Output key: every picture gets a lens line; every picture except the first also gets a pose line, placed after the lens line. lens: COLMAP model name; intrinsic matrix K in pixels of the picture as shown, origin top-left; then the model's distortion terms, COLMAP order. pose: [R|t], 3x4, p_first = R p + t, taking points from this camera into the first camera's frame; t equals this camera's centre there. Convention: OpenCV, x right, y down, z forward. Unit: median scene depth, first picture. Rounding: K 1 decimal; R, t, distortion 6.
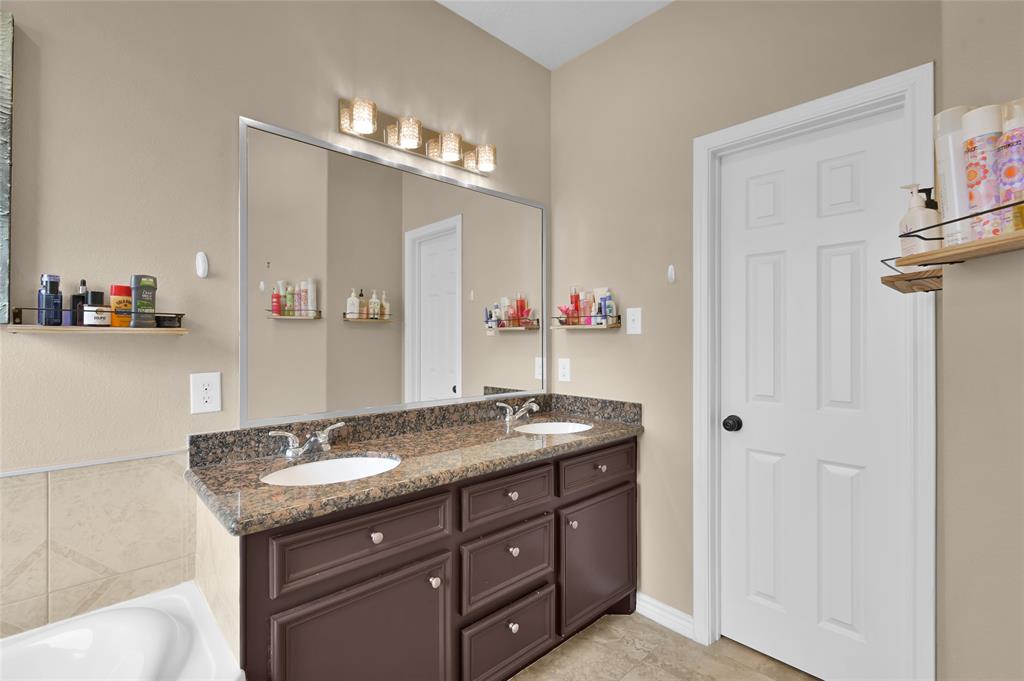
lens RADIAL K [[465.6, 0, 512.0], [0, 465.6, 340.5], [0, 0, 1]] dist [0.001143, 0.000178]
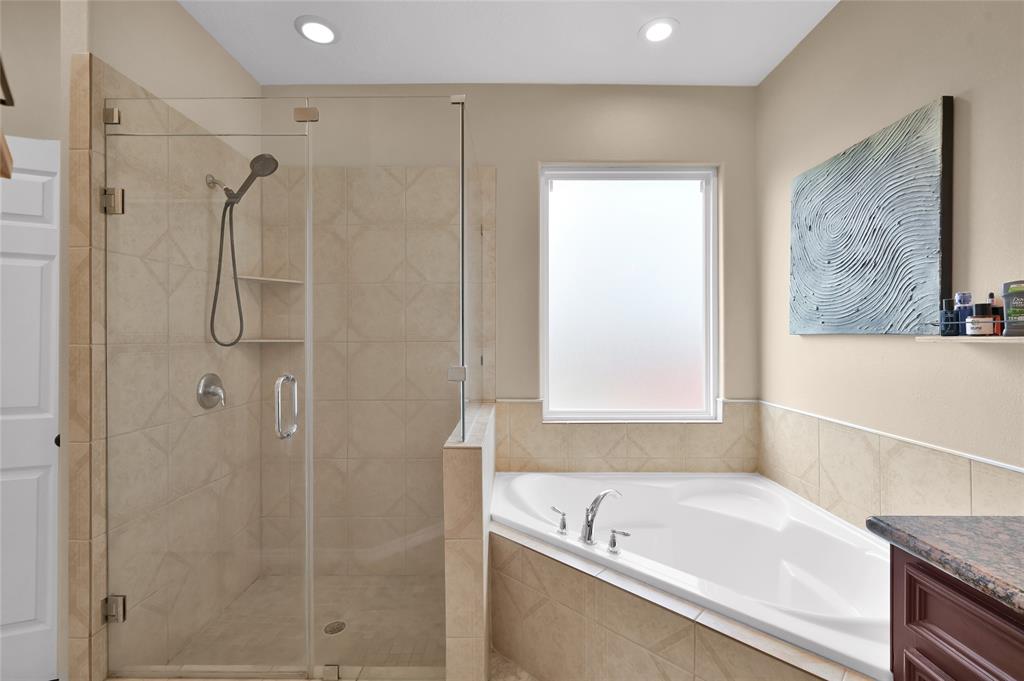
lens RADIAL K [[438.7, 0, 512.0], [0, 438.7, 340.5], [0, 0, 1]] dist [-0.000258, 0.000000]
pose [[-0.688033, 0.004280, -0.725667, 0.580989], [0.000168, 0.999984, 0.005739, -0.024482], [0.725680, 0.003827, -0.688022, 0.881874]]
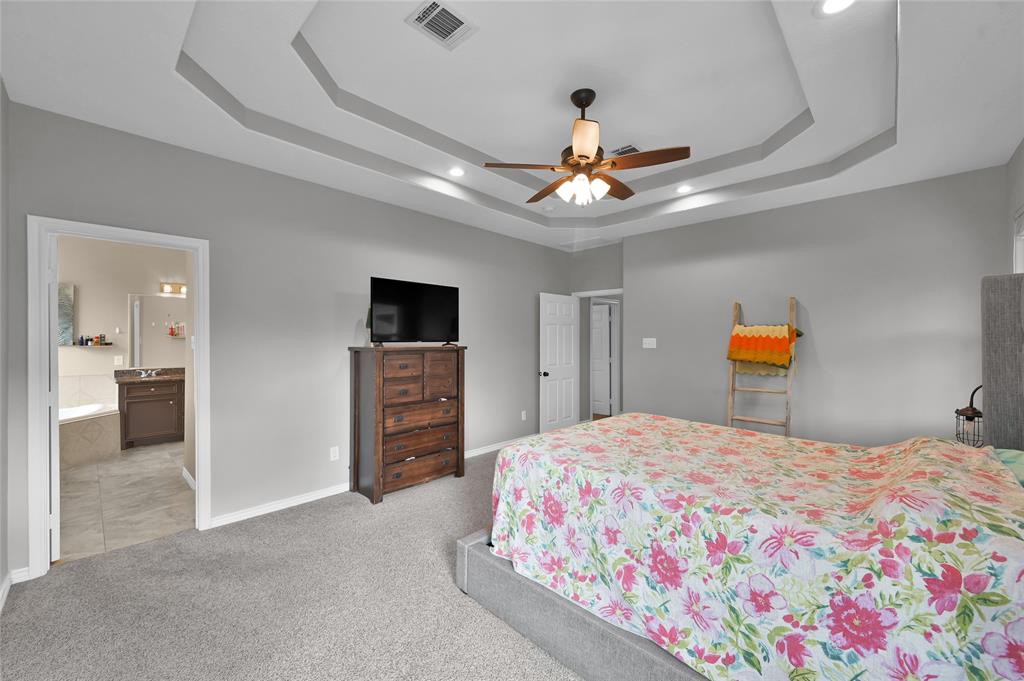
lens RADIAL K [[406.5, 0, 509.7], [0, 406.5, 339.7], [0, 0, 1]] dist [0.002584, 0.000360]
pose [[0.998853, 0.001608, 0.047853, 3.092086], [-0.001600, 0.999999, -0.000207, -0.093697], [-0.047854, 0.000130, 0.998854, -3.271694]]
